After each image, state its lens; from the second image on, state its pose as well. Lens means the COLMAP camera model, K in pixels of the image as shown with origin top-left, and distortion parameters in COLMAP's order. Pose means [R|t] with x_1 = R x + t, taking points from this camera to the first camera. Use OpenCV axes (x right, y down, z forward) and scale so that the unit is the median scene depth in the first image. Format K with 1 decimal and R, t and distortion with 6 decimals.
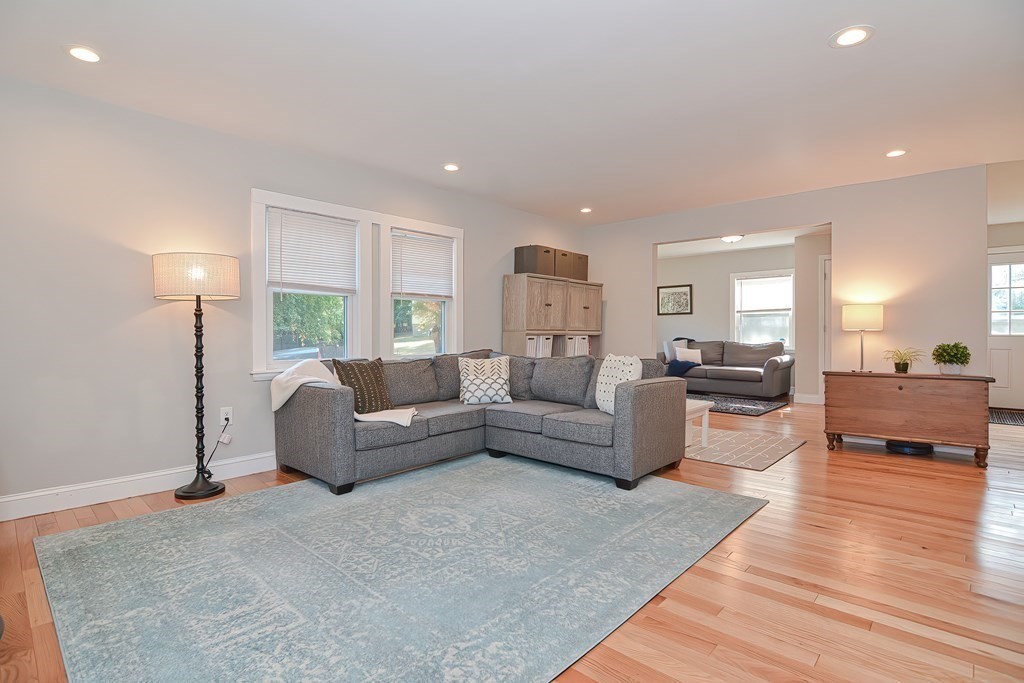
lens RADIAL K [[497.6, 0, 526.5], [0, 497.6, 339.7], [0, 0, 1]] dist [0.003056, -0.011049]
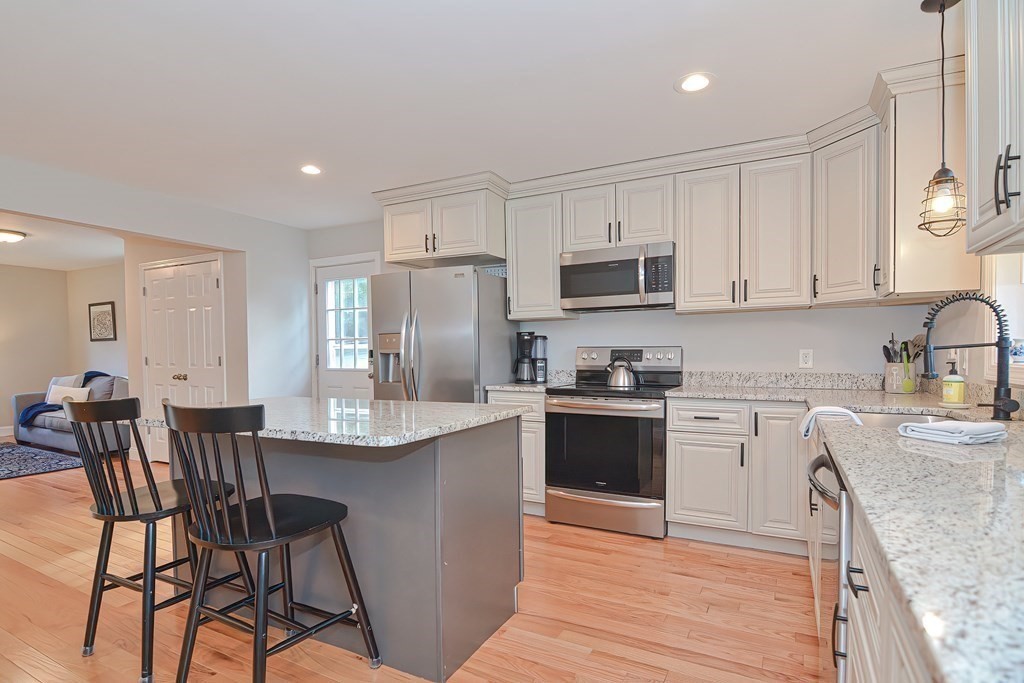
lens RADIAL K [[506.6, 0, 514.3], [0, 506.6, 350.6], [0, 0, 1]] dist [-0.001290, -0.015824]
pose [[0.970741, -0.005252, 0.240072, 1.524898], [0.009705, 0.999802, -0.017368, -0.032813], [-0.239933, 0.019190, 0.970600, 0.208174]]
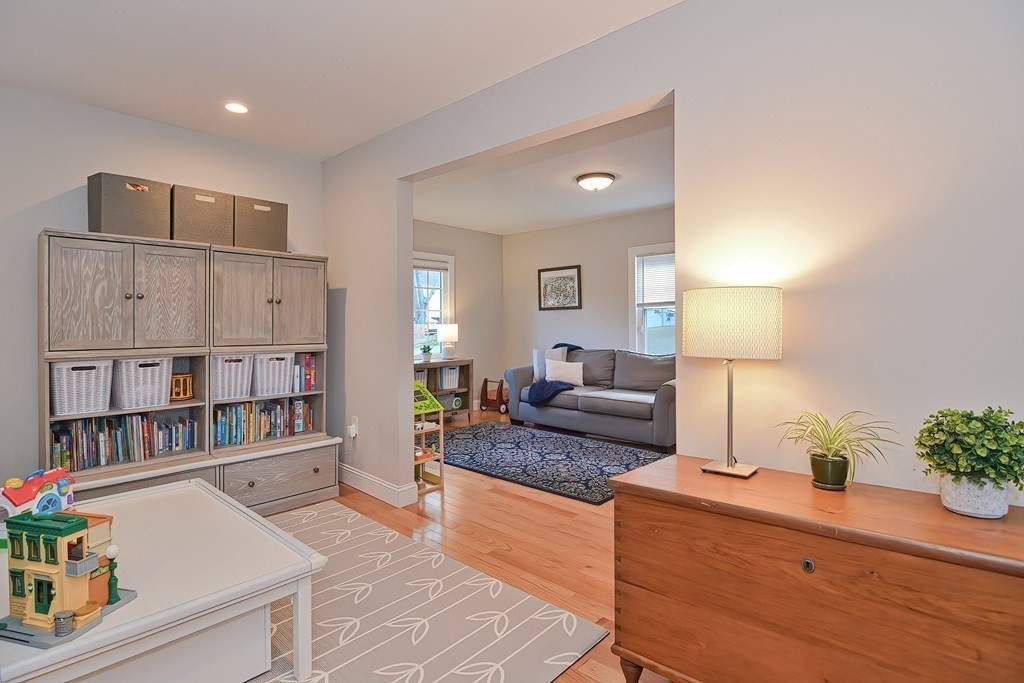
lens RADIAL K [[503.7, 0, 525.2], [0, 503.7, 325.2], [0, 0, 1]] dist [0.000563, -0.010779]
pose [[0.999956, -0.005536, -0.007538, 0.536106], [0.005427, 0.999881, -0.014414, -0.039922], [0.007617, 0.014372, 0.999868, 0.635535]]
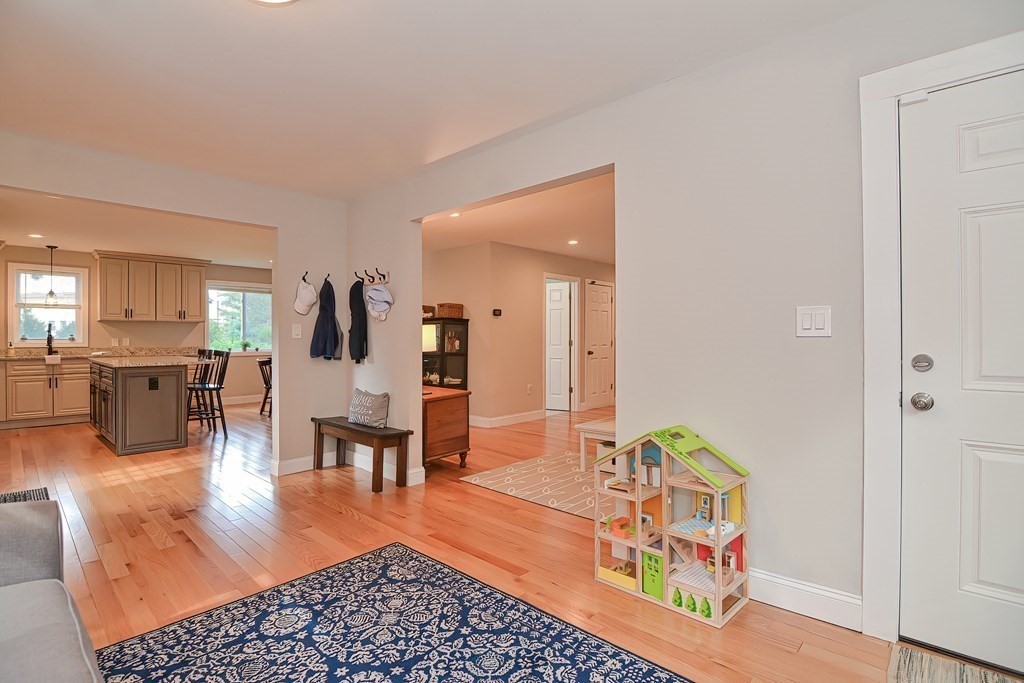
lens RADIAL K [[493.9, 0, 512.0], [0, 493.9, 341.5], [0, 0, 1]] dist [-0.010728, -0.009779]
pose [[-0.998924, -0.000607, 0.046376, 0.461644], [0.000374, 0.999777, 0.021133, -0.059141], [-0.046379, 0.021128, -0.998700, 1.966390]]
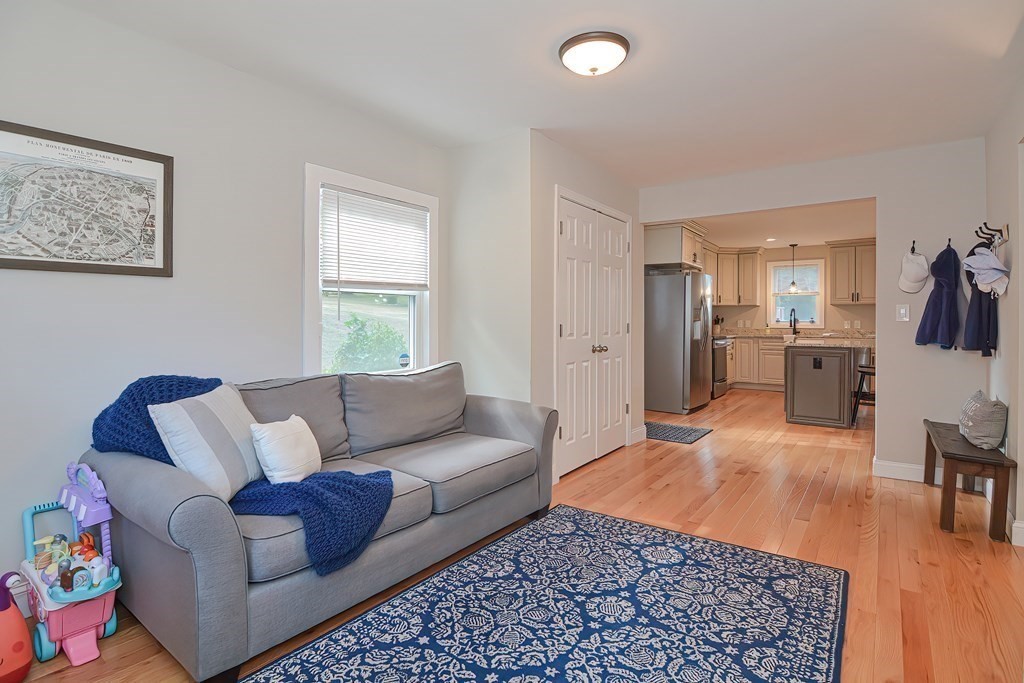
lens RADIAL K [[503.2, 0, 501.6], [0, 503.2, 319.5], [0, 0, 1]] dist [-0.002192, -0.012500]
pose [[-0.064372, 0.000622, 0.997926, 0.145650], [0.013125, 0.999914, 0.000223, -0.057255], [-0.997840, 0.013112, -0.064375, 1.744550]]
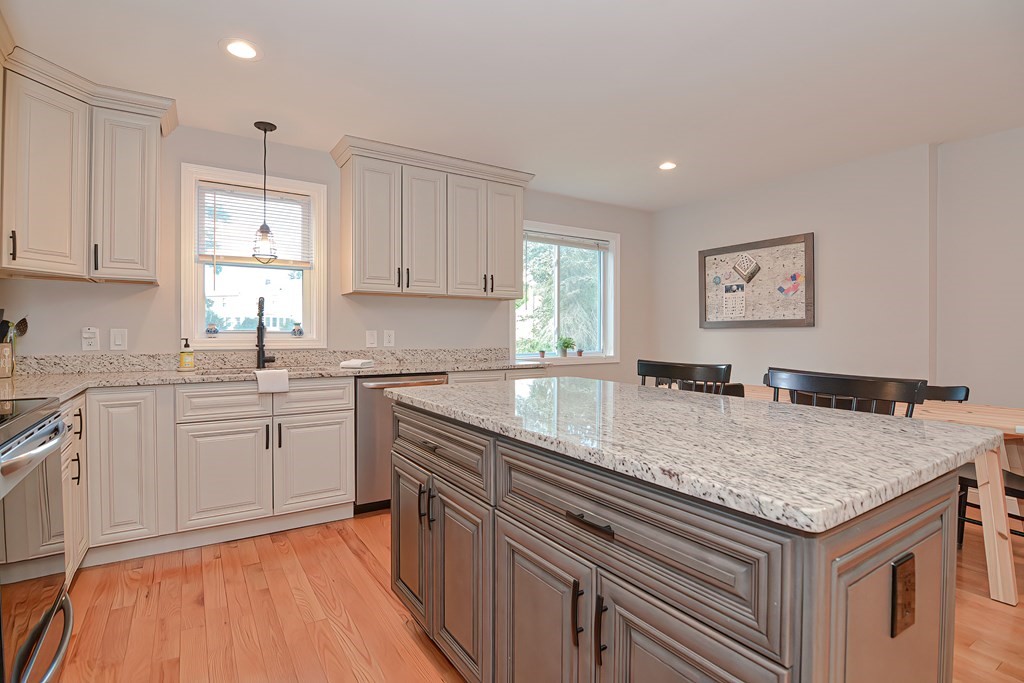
lens RADIAL K [[502.2, 0, 500.3], [0, 502.2, 342.7], [0, 0, 1]] dist [-0.022577, -0.011060]
pose [[-0.954653, -0.006650, 0.297647, 1.440254], [0.002394, 0.999547, 0.030013, -0.040497], [-0.297712, 0.029365, -0.954204, 1.094656]]
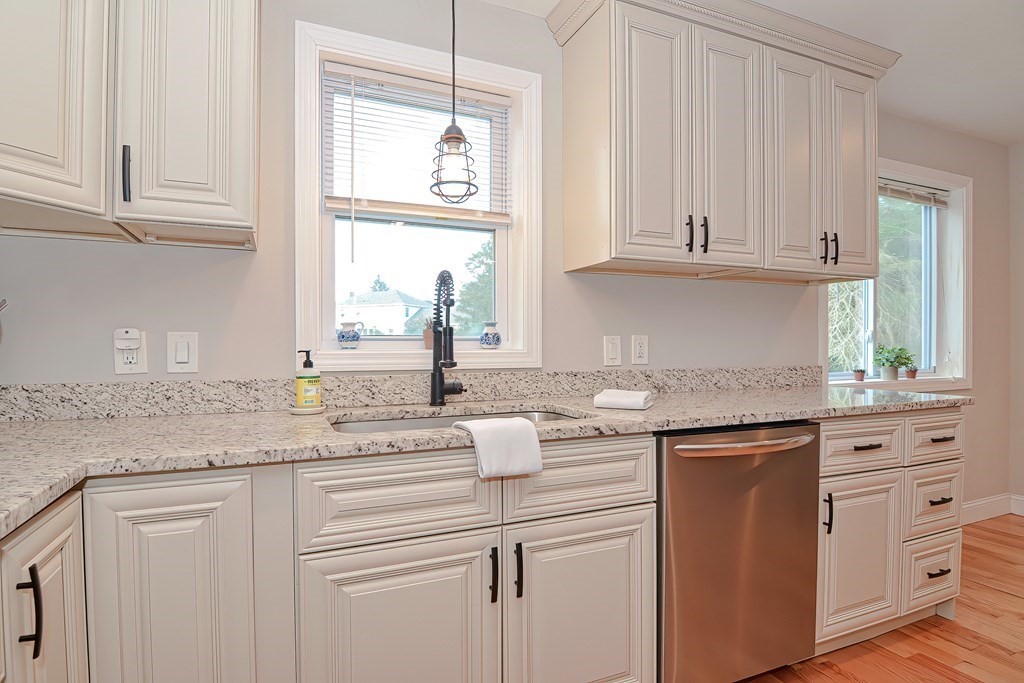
lens RADIAL K [[506.6, 0, 514.3], [0, 506.6, 350.6], [0, 0, 1]] dist [-0.001290, -0.015824]
pose [[-0.910316, -0.004563, 0.413889, 1.775294], [0.006124, 0.999681, 0.024492, -0.034406], [-0.413868, 0.024830, -0.909998, 0.835833]]
